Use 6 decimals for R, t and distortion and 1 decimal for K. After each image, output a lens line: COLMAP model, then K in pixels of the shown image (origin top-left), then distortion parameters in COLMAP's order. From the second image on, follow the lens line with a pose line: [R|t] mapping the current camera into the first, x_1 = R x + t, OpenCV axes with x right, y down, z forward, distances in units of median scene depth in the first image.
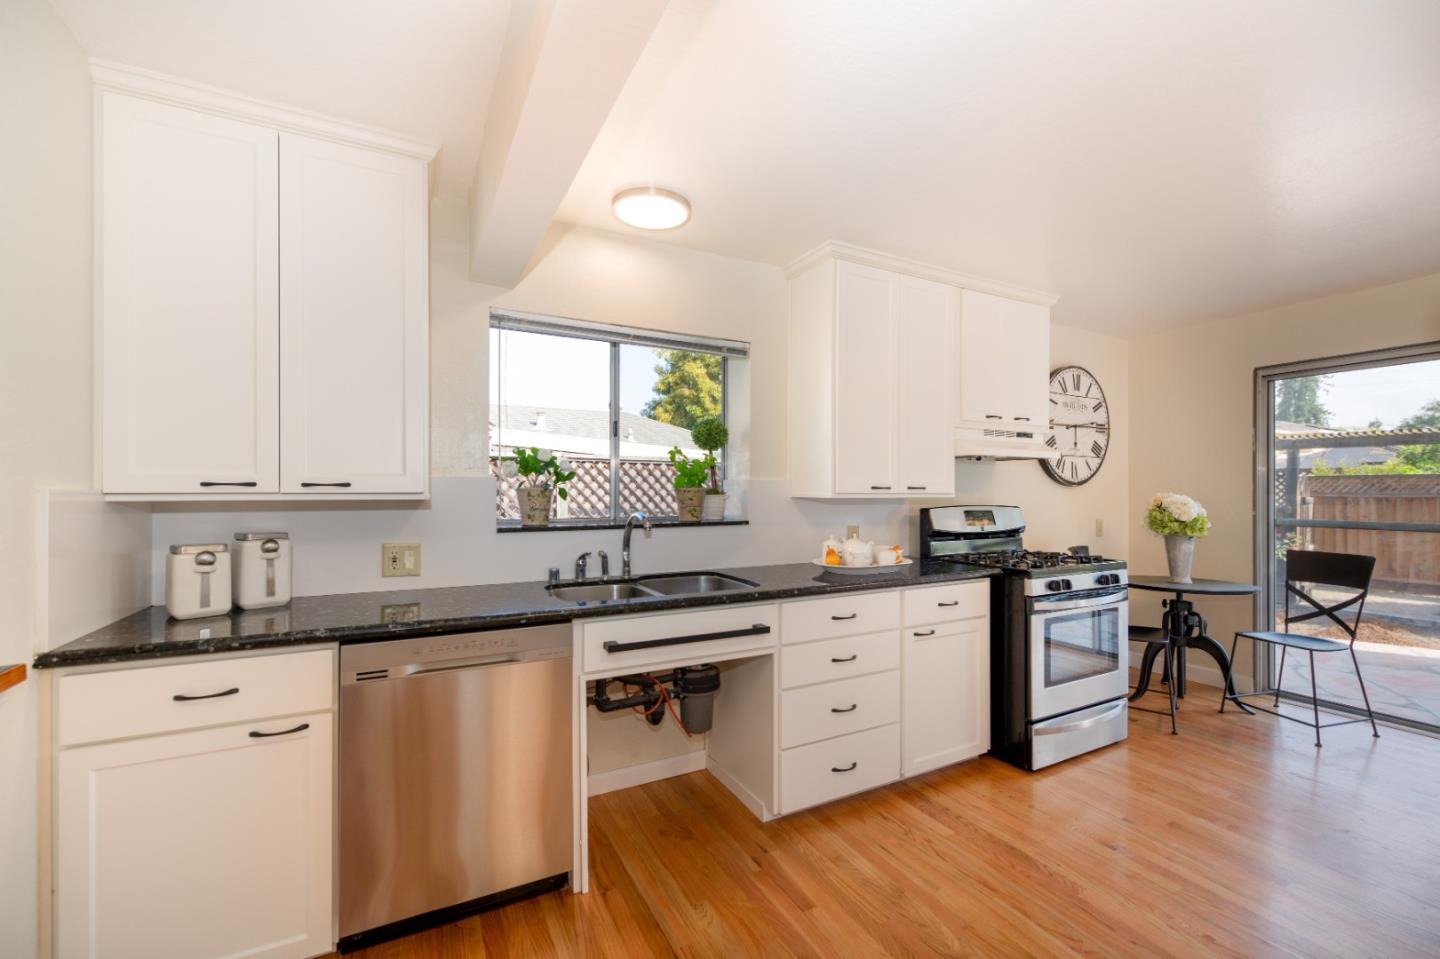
lens RADIAL K [[601.9, 0, 718.7], [0, 601.9, 483.1], [0, 0, 1]] dist [0.003855, 0.000064]
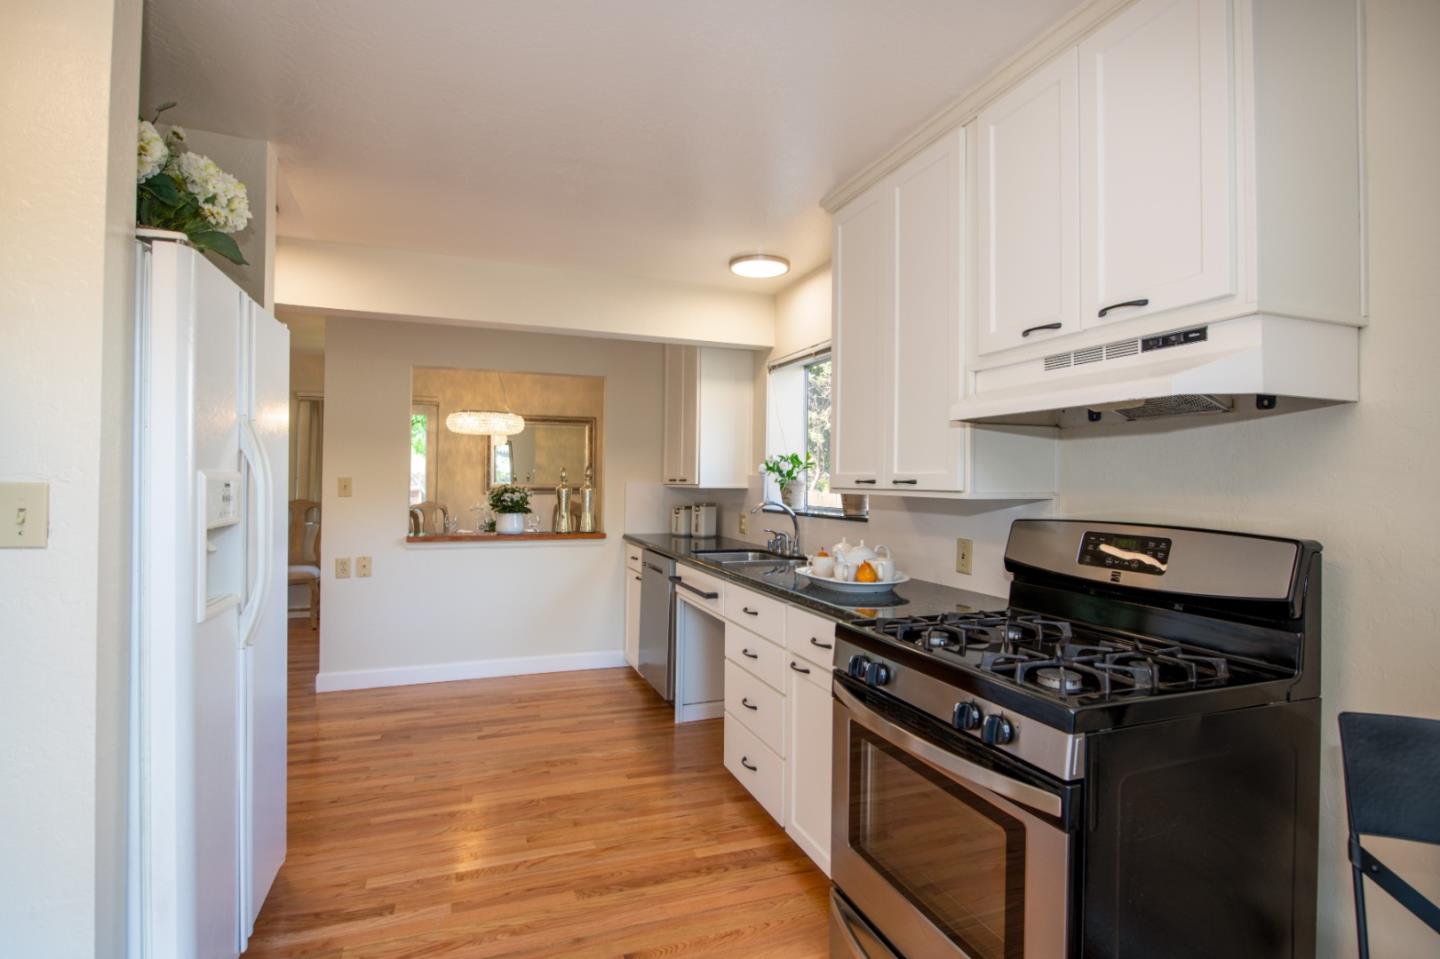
lens RADIAL K [[688.3, 0, 716.5], [0, 688.3, 482.3], [0, 0, 1]] dist [-0.000639, -0.000042]
pose [[-0.118190, -0.003818, -0.992984, 0.935663], [-0.003610, 0.999988, -0.003415, 0.009981], [0.992984, 0.003181, -0.118202, 0.755808]]
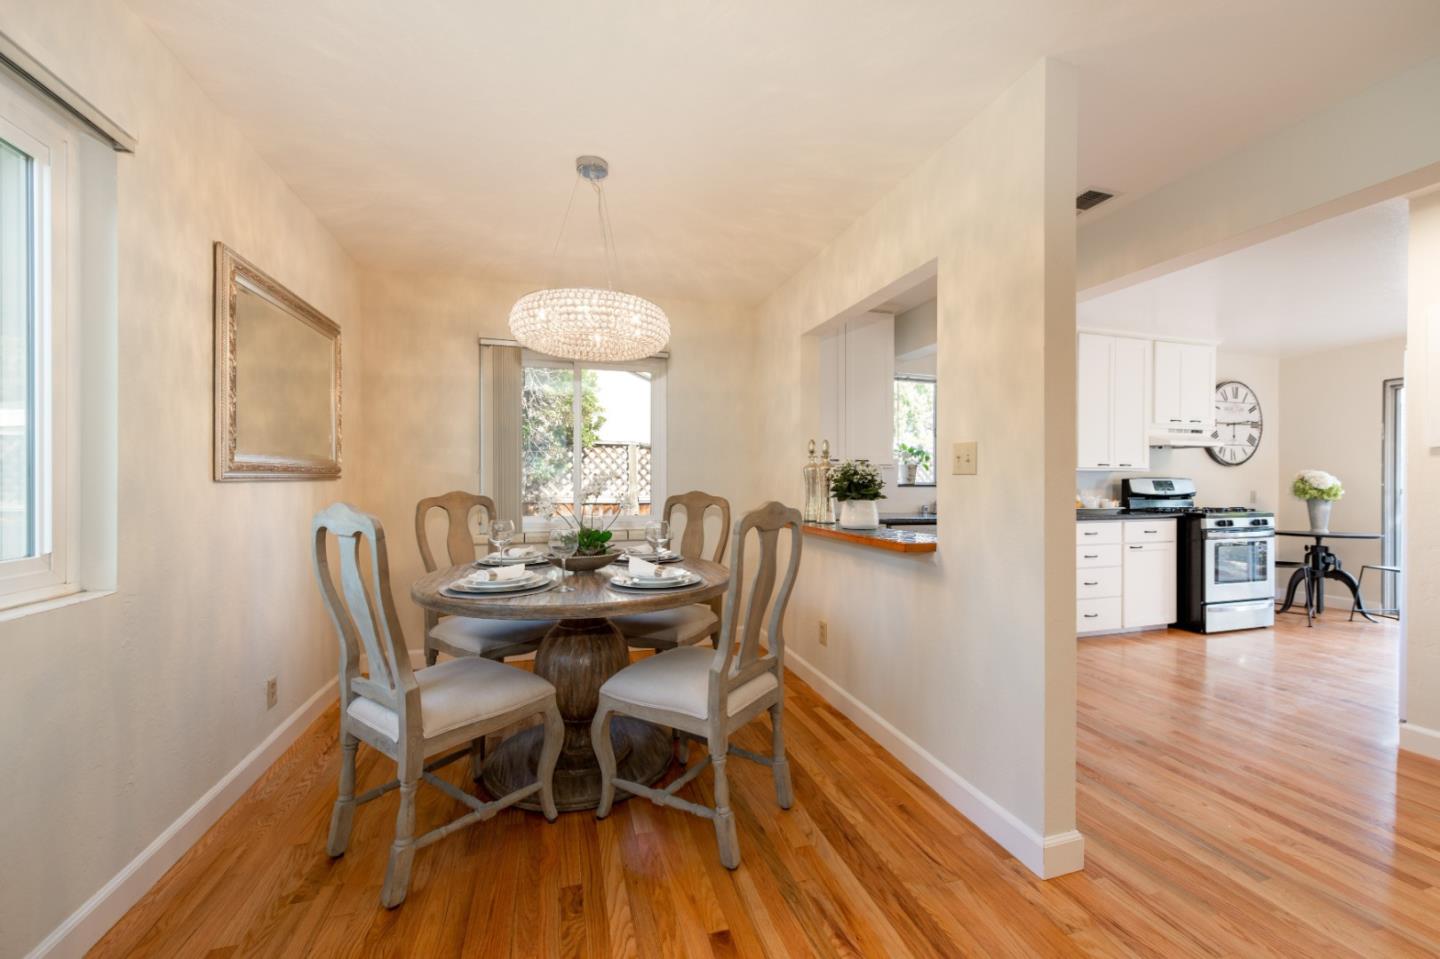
lens RADIAL K [[560.4, 0, 718.4], [0, 560.4, 480.2], [0, 0, 1]] dist [-0.000859, -0.000115]
pose [[0.980103, 0.000733, -0.198490, -0.393505], [0.000683, 0.999975, 0.007065, 0.032849], [0.198491, -0.007060, 0.980077, -0.624265]]
